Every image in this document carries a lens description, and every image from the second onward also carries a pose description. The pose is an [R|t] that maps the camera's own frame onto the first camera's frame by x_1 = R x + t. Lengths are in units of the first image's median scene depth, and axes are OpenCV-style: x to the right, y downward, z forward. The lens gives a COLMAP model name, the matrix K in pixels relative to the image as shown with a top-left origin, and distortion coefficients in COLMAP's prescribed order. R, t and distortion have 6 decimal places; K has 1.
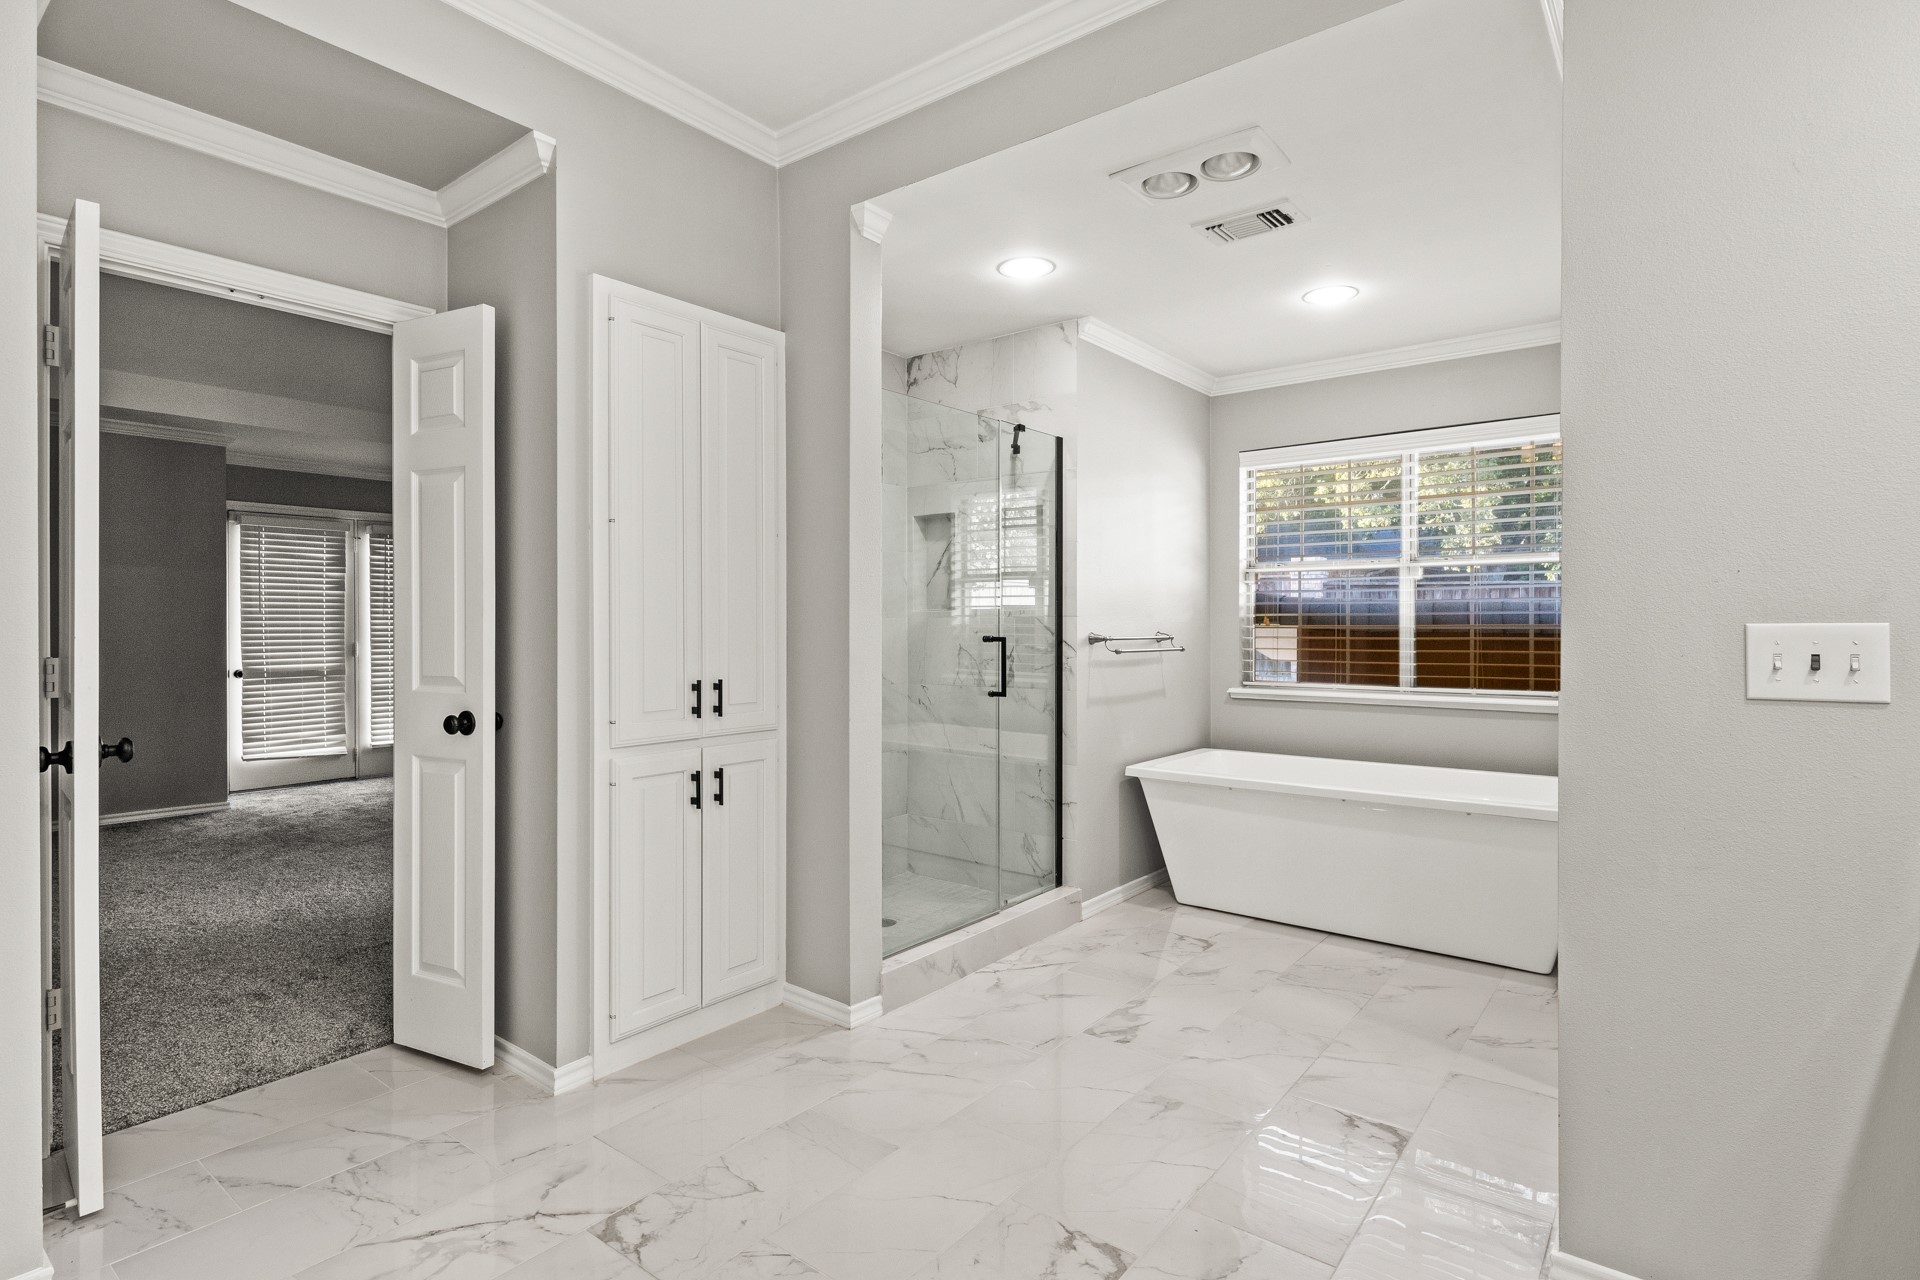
lens RADIAL K [[963.7, 0, 950.8], [0, 963.7, 621.9], [0, 0, 1]] dist [0.002011, 0.000073]
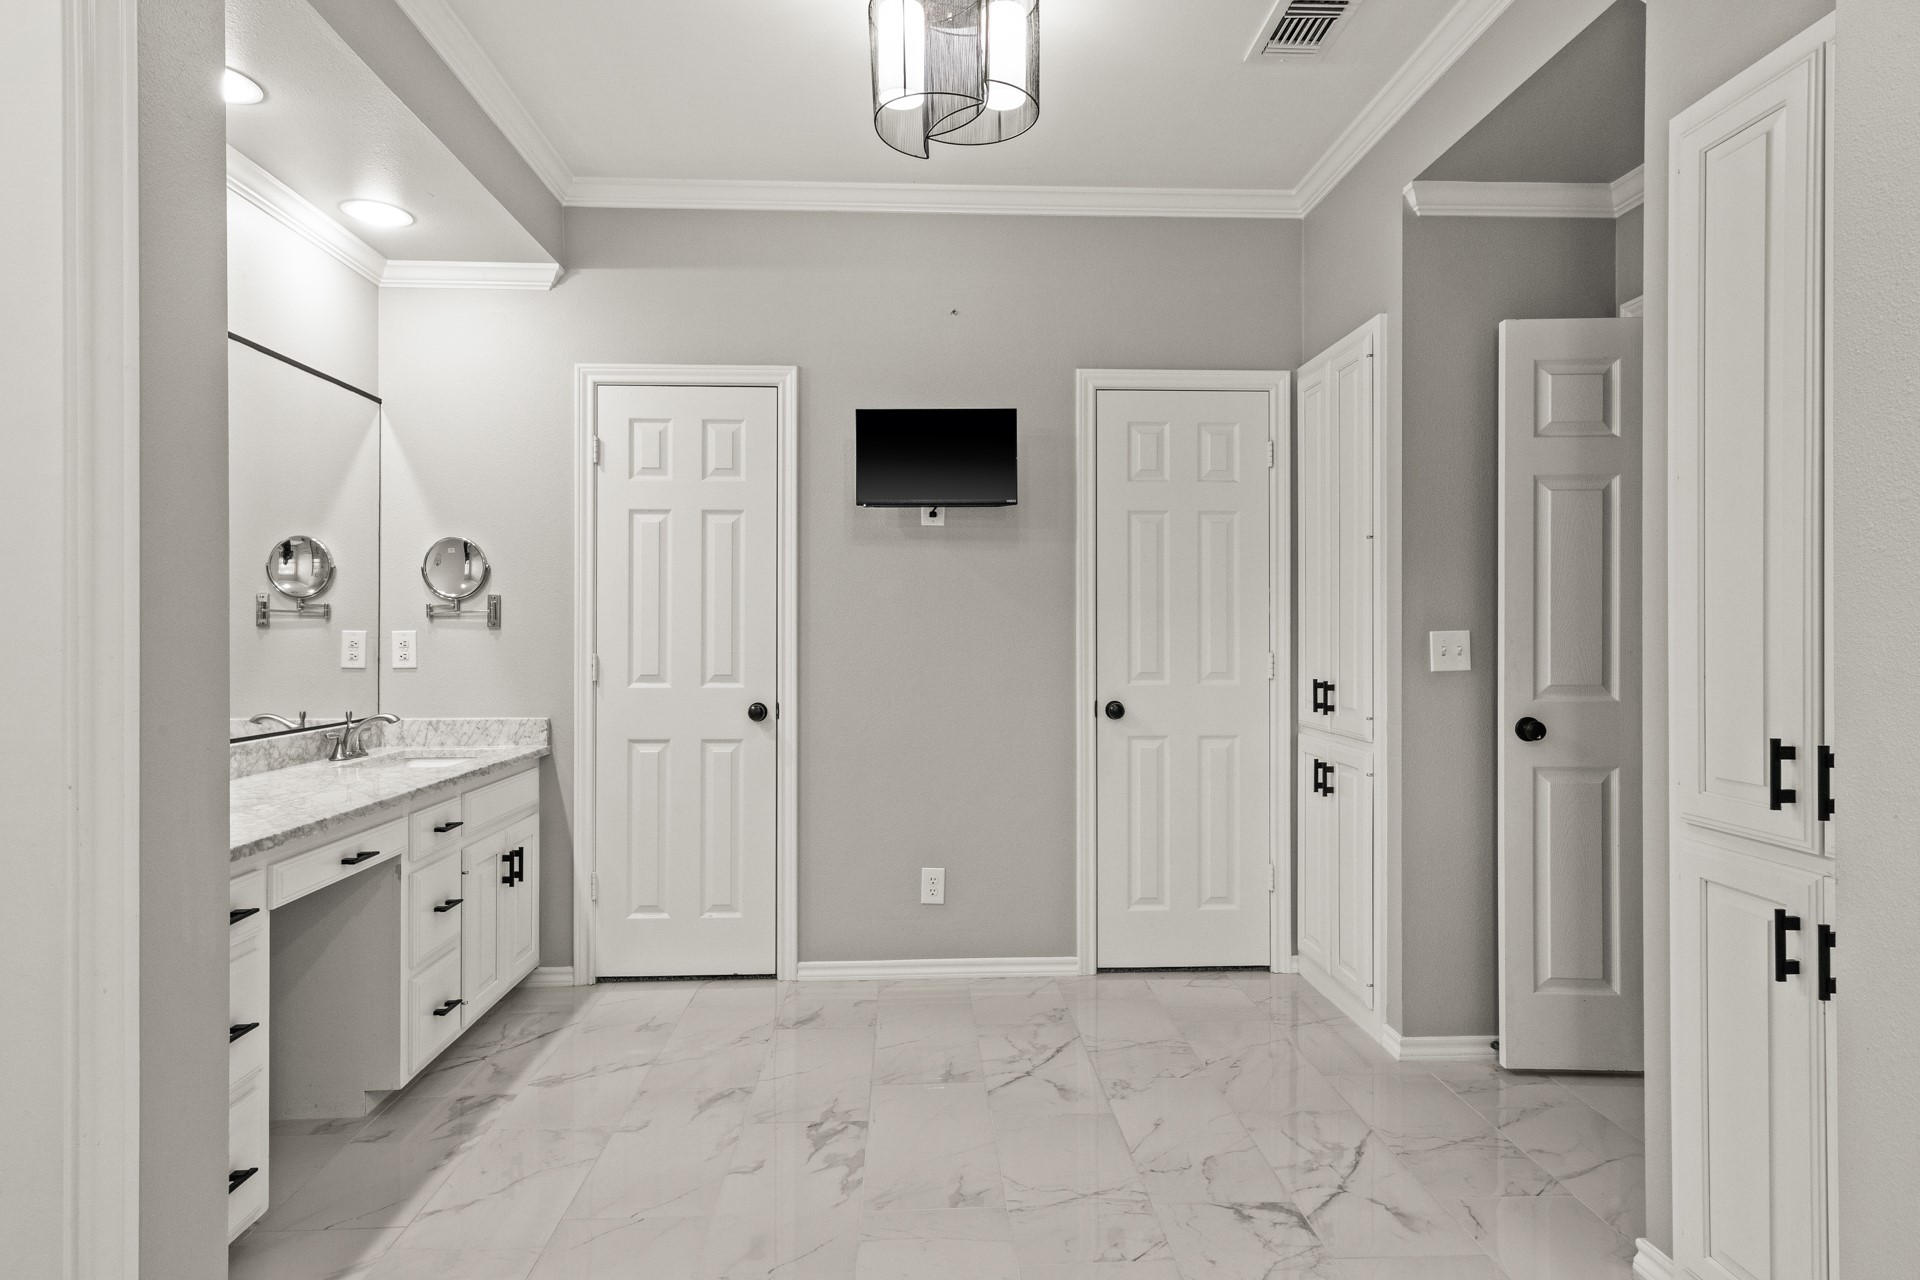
lens RADIAL K [[1021.5, 0, 981.3], [0, 1021.5, 635.1], [0, 0, 1]] dist [0.011154, -0.000300]
pose [[-0.736787, 0.000333, -0.676124, 0.342524], [-0.002486, 0.999992, 0.003201, 0.002239], [0.676120, 0.004039, -0.736781, 0.857805]]
